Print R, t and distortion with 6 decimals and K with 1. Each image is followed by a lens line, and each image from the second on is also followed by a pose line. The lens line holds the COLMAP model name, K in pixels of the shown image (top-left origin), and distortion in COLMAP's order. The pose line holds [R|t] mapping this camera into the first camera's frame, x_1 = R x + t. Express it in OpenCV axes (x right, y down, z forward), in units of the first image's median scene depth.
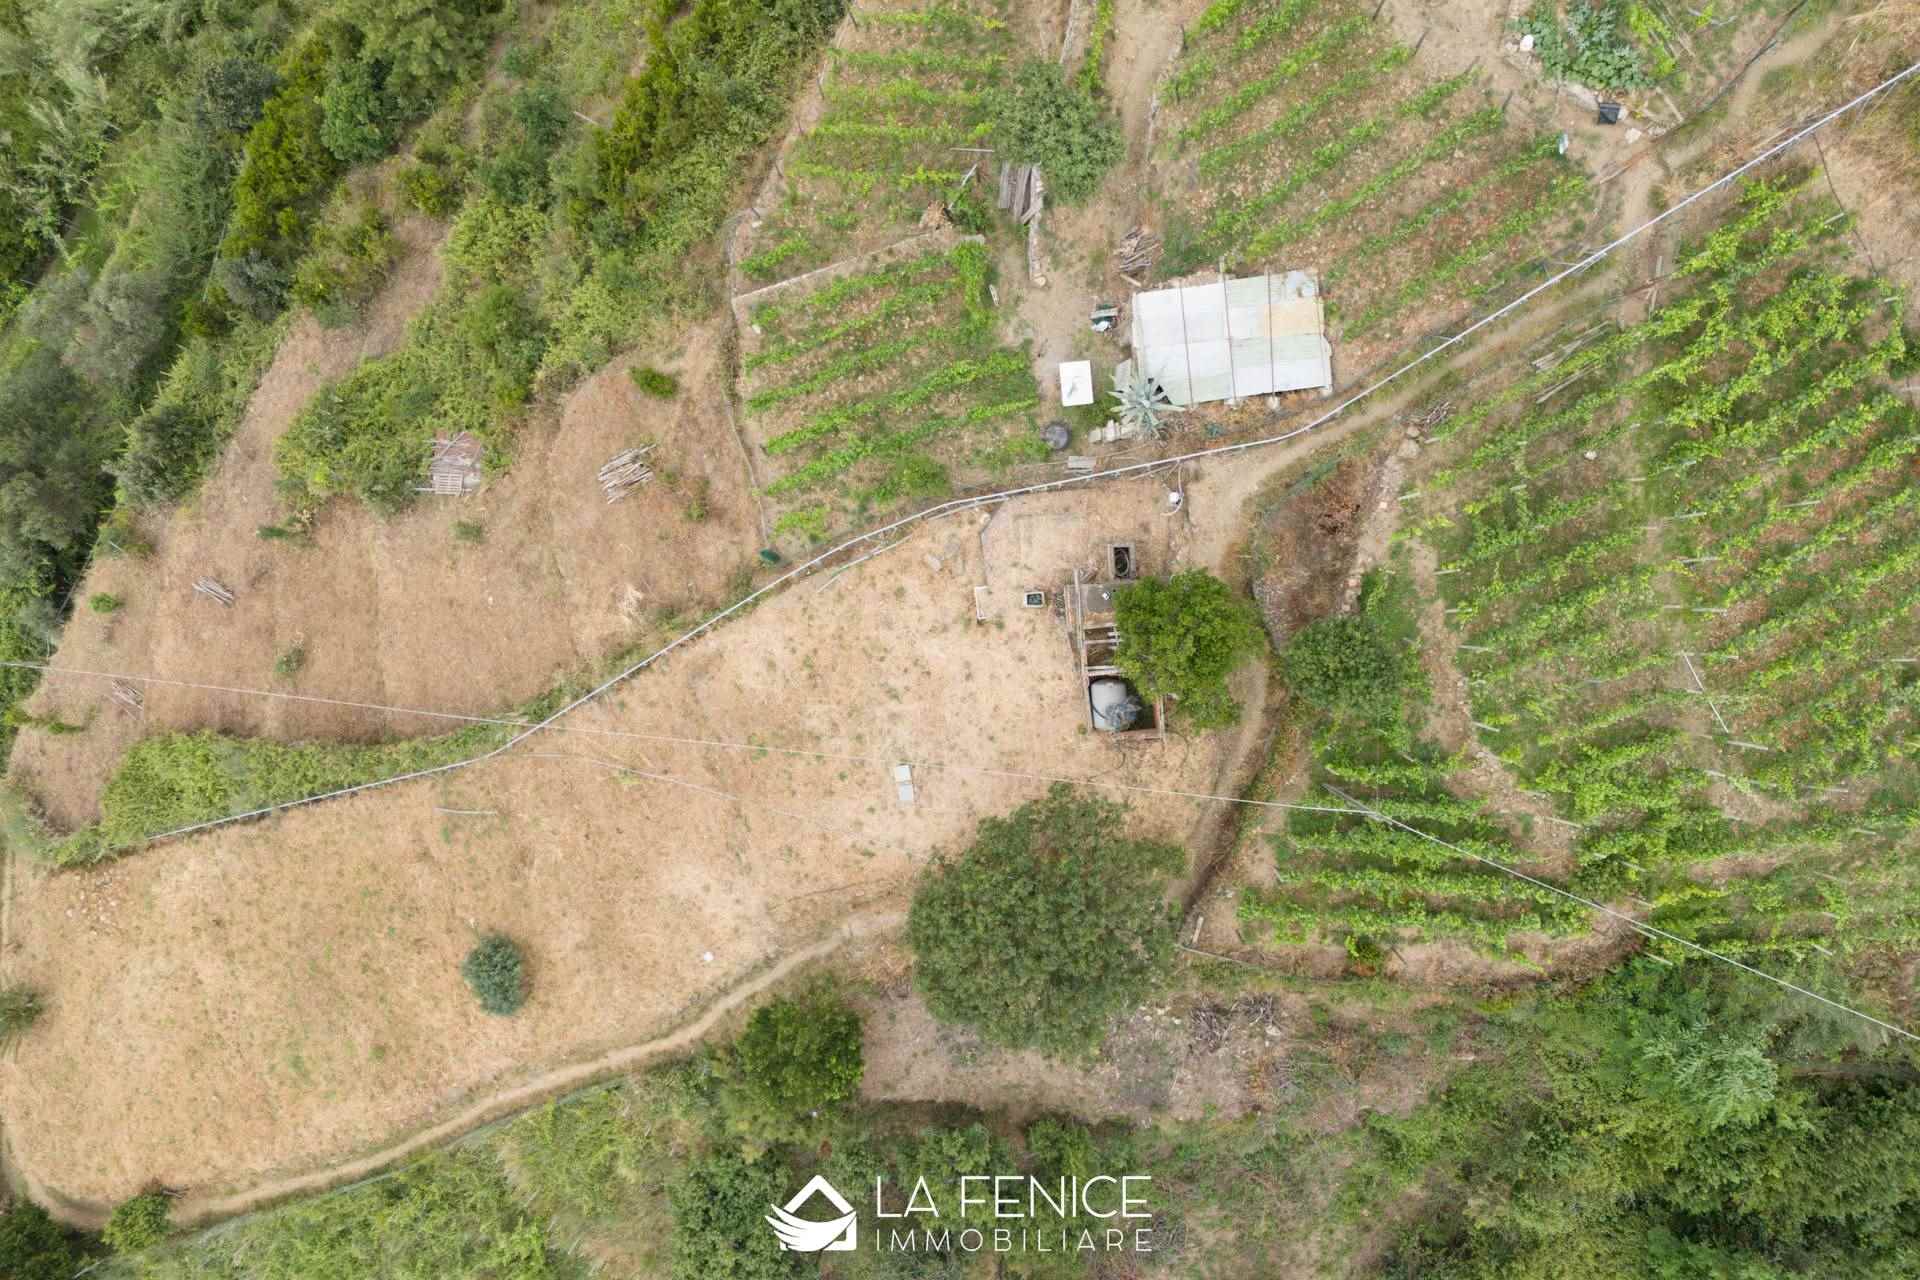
lens RADIAL K [[1405.4, 0, 967.7], [0, 1405.4, 629.0], [0, 0, 1]] dist [0.063728, -0.057266]
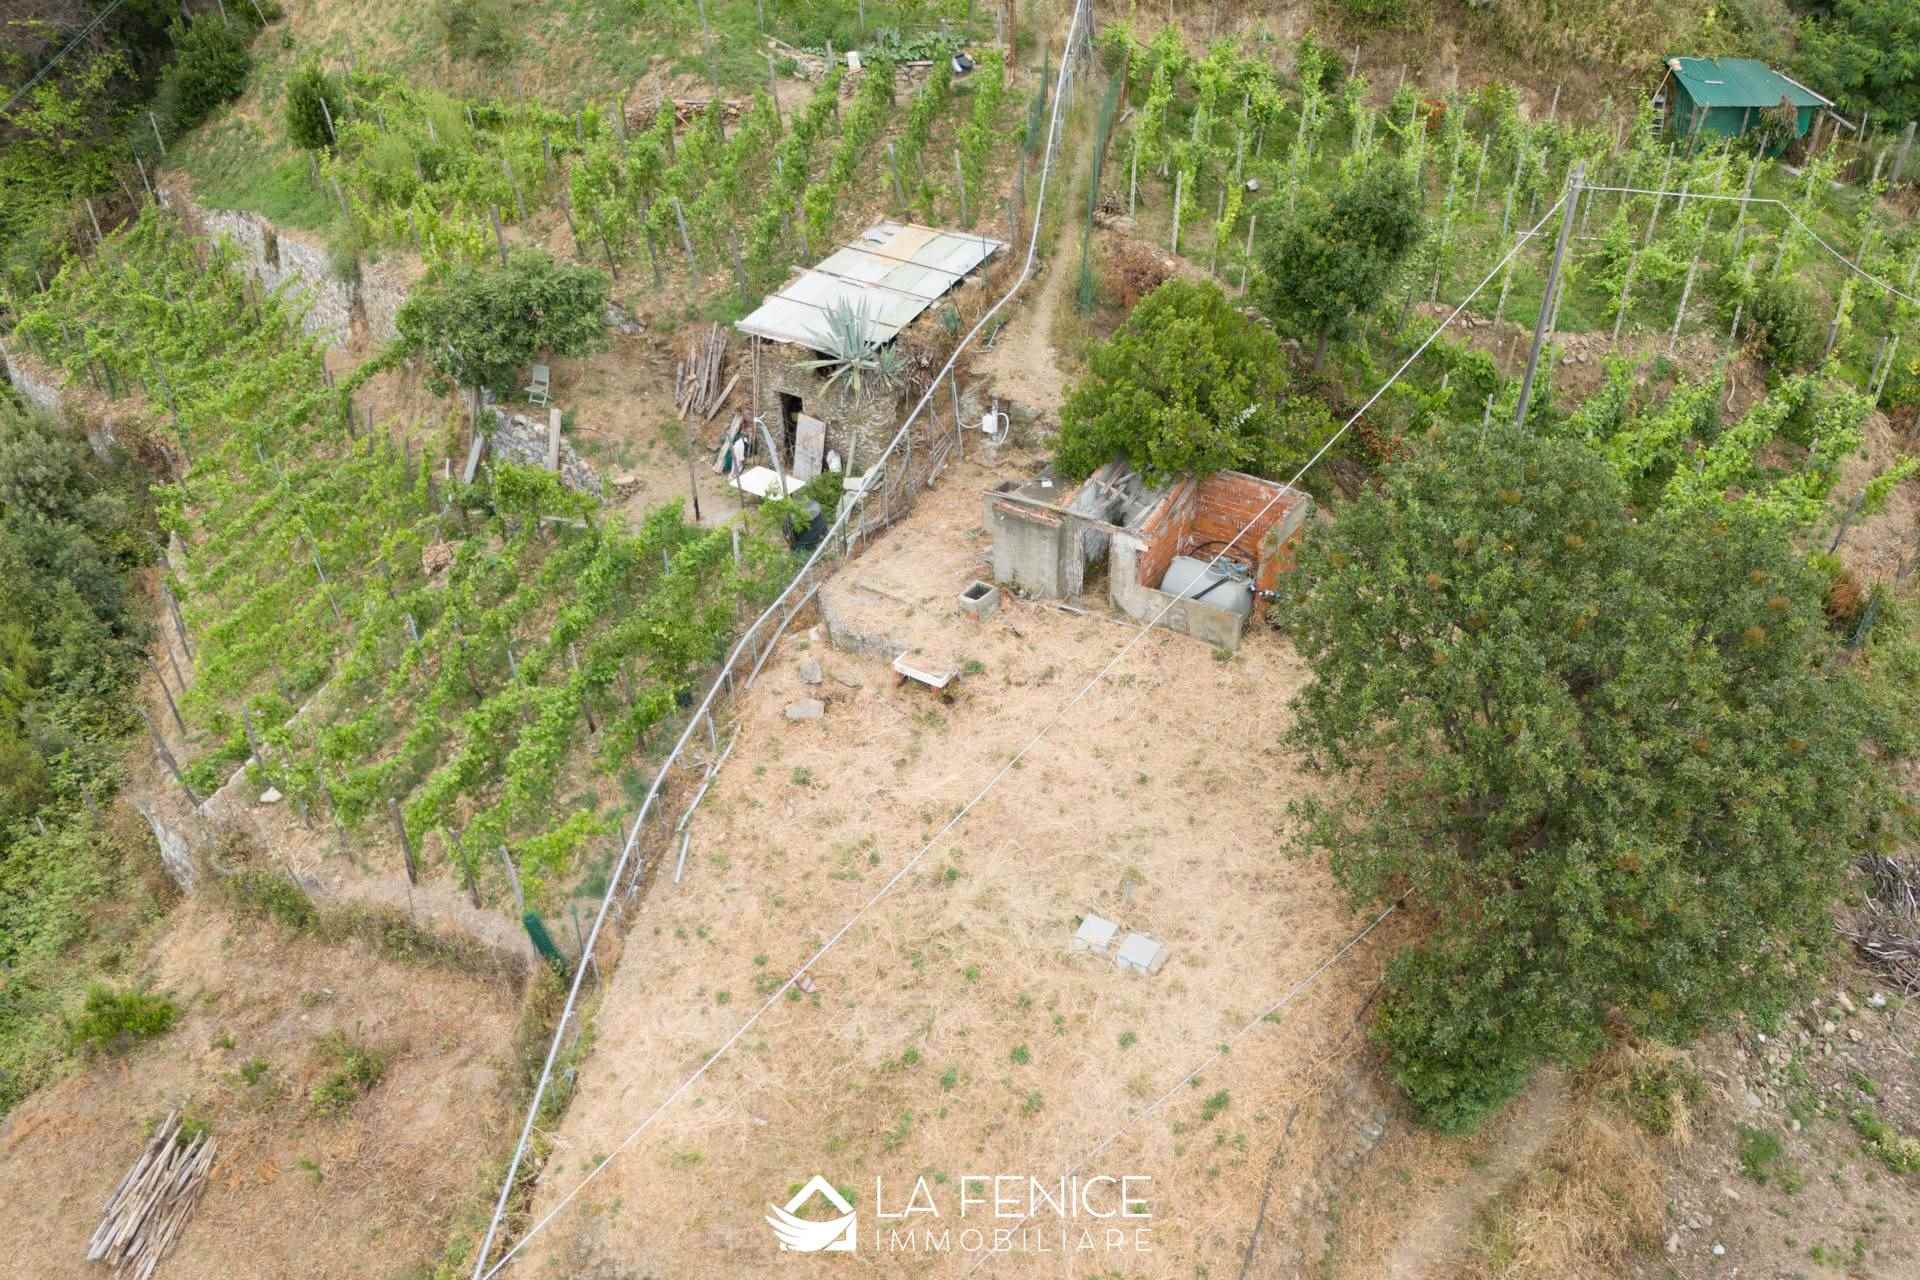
lens RADIAL K [[1405.4, 0, 965.0], [0, 1405.4, 654.2], [0, 0, 1]] dist [0.063728, -0.057266]
pose [[0.637619, -0.429777, 0.639322, -0.323041], [0.770290, 0.345190, -0.536188, 0.282613], [0.009754, 0.834347, 0.551153, 0.695117]]
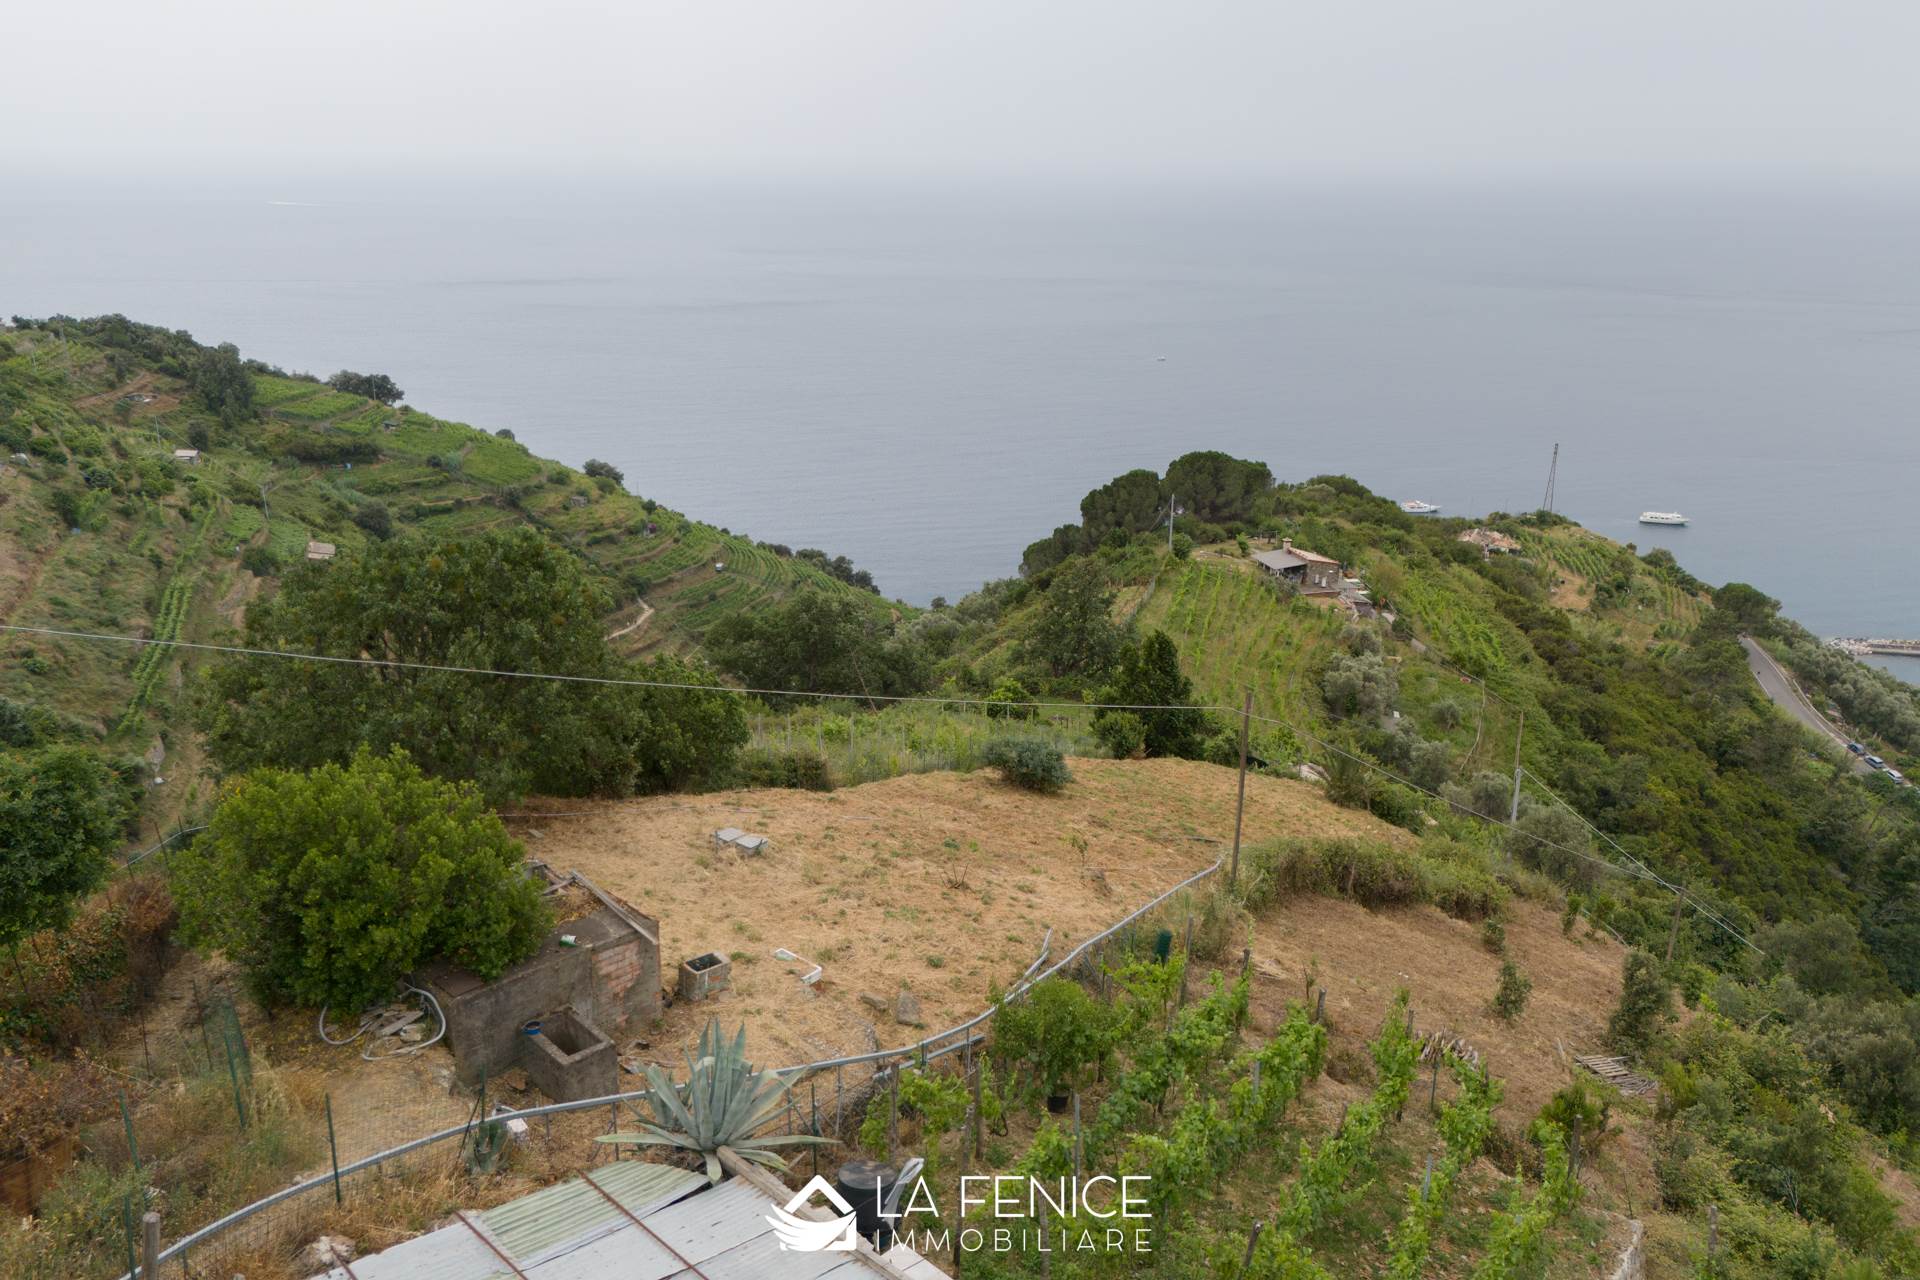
lens RADIAL K [[1405.4, 0, 965.7], [0, 1405.4, 641.4], [0, 0, 1]] dist [0.063728, -0.057266]
pose [[-0.770683, 0.215657, -0.599616, 0.246817], [-0.637211, -0.256262, 0.726837, -0.402690], [0.003089, 0.942243, 0.334915, 0.715748]]
